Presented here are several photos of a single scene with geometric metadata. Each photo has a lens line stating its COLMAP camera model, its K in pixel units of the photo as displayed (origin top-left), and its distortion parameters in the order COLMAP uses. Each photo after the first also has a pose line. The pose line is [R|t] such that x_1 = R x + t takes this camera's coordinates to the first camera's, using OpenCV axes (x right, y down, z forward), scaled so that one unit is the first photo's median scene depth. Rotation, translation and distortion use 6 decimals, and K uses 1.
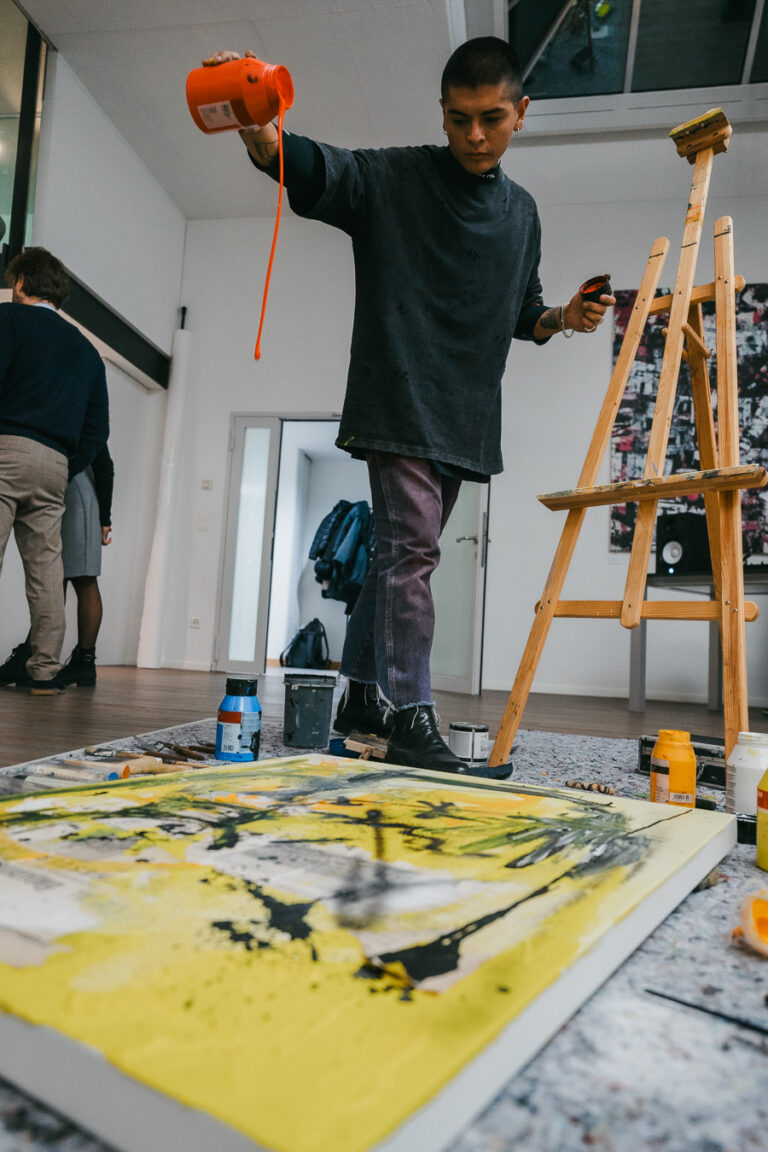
lens RADIAL K [[747.0, 0, 384.0], [0, 747.0, 576.0], [0, 0, 1]] dist [0.030723, -0.000189]
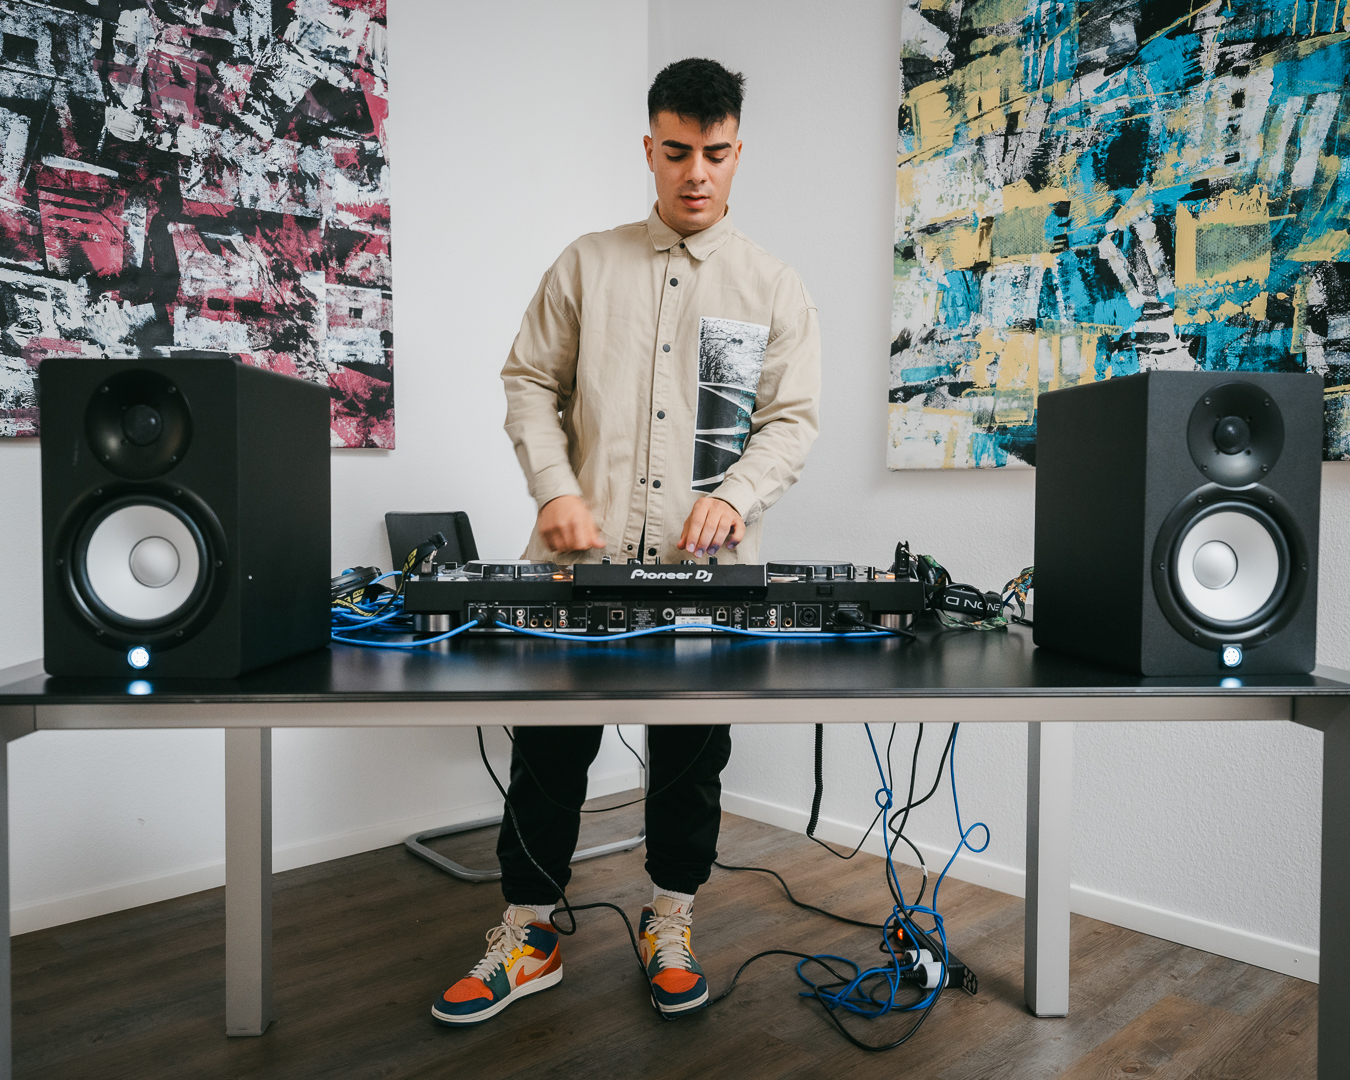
lens RADIAL K [[1096.1, 0, 699.5], [0, 1096.1, 535.4], [0, 0, 1]] dist [0.028608, -0.000855]
pose [[0.575685, -0.080874, 0.813663, 0.174436], [-0.038608, 0.991298, 0.125846, -0.060365], [-0.816760, -0.103861, 0.567553, 0.535809]]
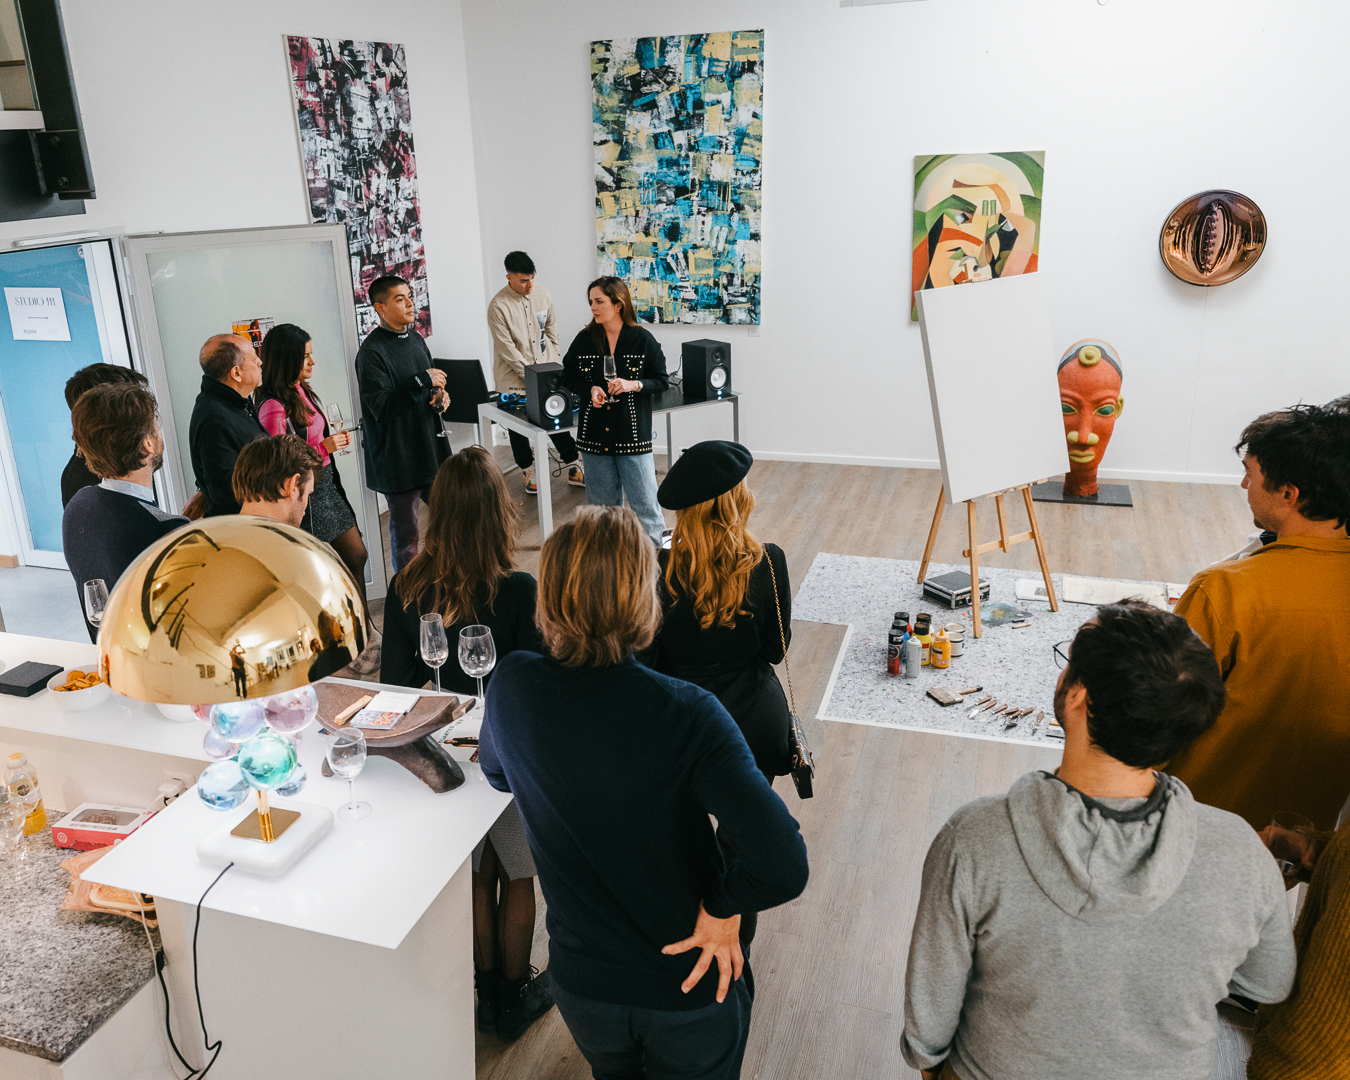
lens RADIAL K [[1093.6, 0, 675.0], [0, 1093.6, 540.0], [0, 0, 1]] dist [-0.003412, -0.001816]
pose [[0.123794, -0.408111, 0.904500, -0.875672], [-0.039274, 0.908782, 0.415418, -0.403989], [-0.991530, -0.086949, 0.096474, 0.482295]]
